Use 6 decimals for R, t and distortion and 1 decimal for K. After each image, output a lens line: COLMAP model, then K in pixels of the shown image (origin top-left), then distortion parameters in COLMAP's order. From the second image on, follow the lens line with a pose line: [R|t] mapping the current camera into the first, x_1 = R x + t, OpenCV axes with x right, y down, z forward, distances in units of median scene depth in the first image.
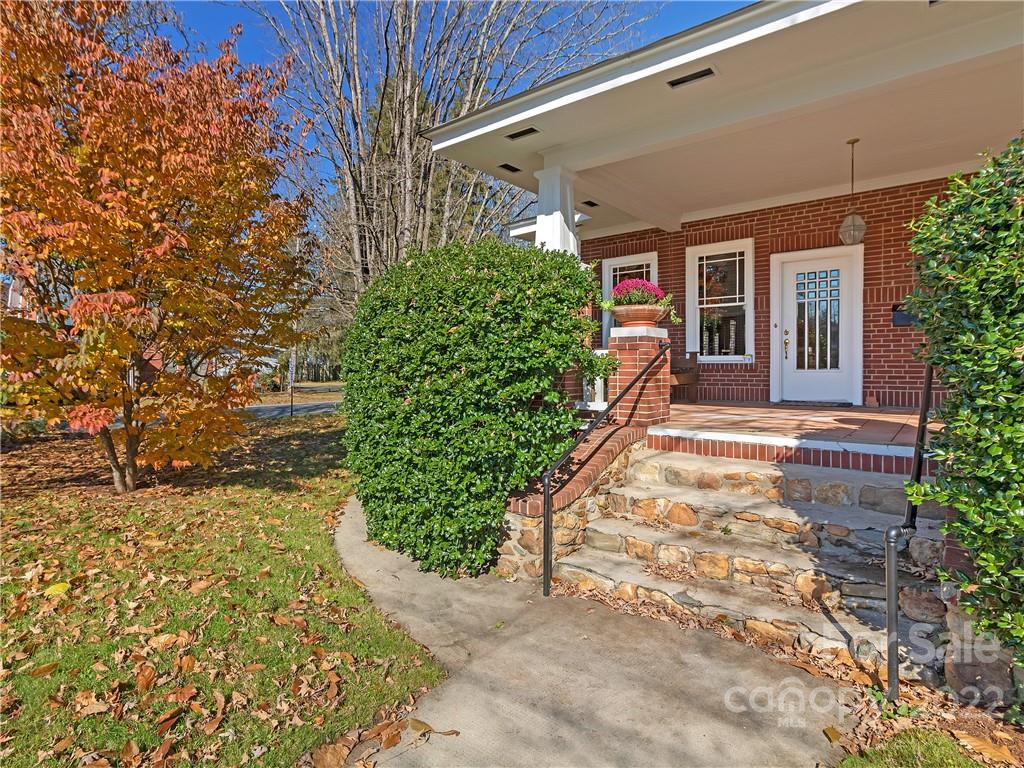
lens RADIAL K [[542.4, 0, 487.1], [0, 542.4, 373.8], [0, 0, 1]] dist [0.010572, 0.000765]
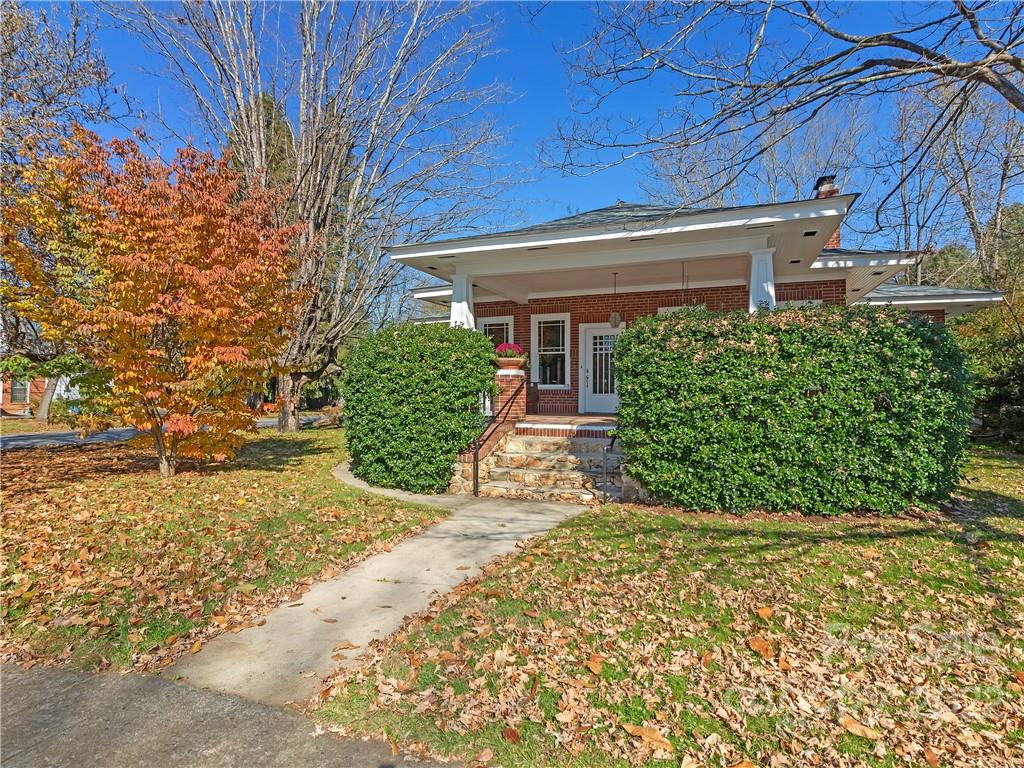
lens RADIAL K [[523.7, 0, 503.5], [0, 523.7, 400.5], [0, 0, 1]] dist [0.005868, 0.003413]
pose [[0.950396, 0.000412, 0.311043, -0.294971], [-0.002106, 0.999985, 0.005108, 0.010485], [-0.311037, -0.005510, 0.950382, -0.679082]]
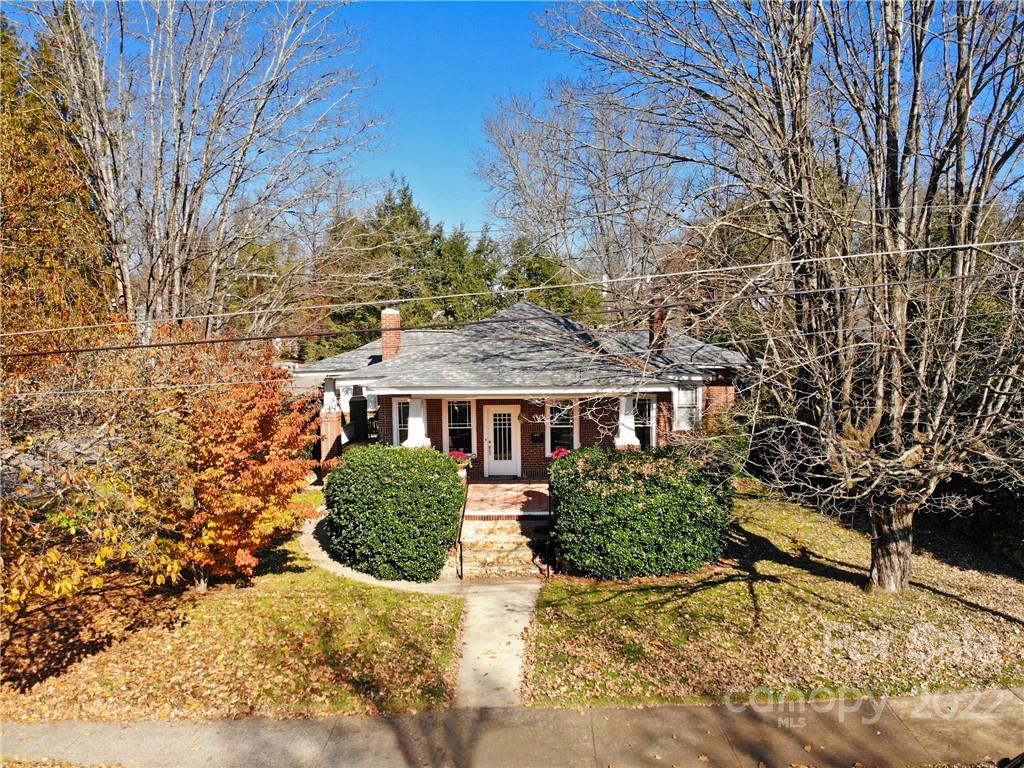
lens RADIAL K [[633.3, 0, 507.1], [0, 633.3, 382.9], [0, 0, 1]] dist [0.073827, 0.000409]
pose [[0.793022, -0.042440, 0.607713, -1.294454], [0.022764, 0.998938, 0.040056, -0.603381], [-0.608768, -0.017931, 0.793146, -1.433231]]
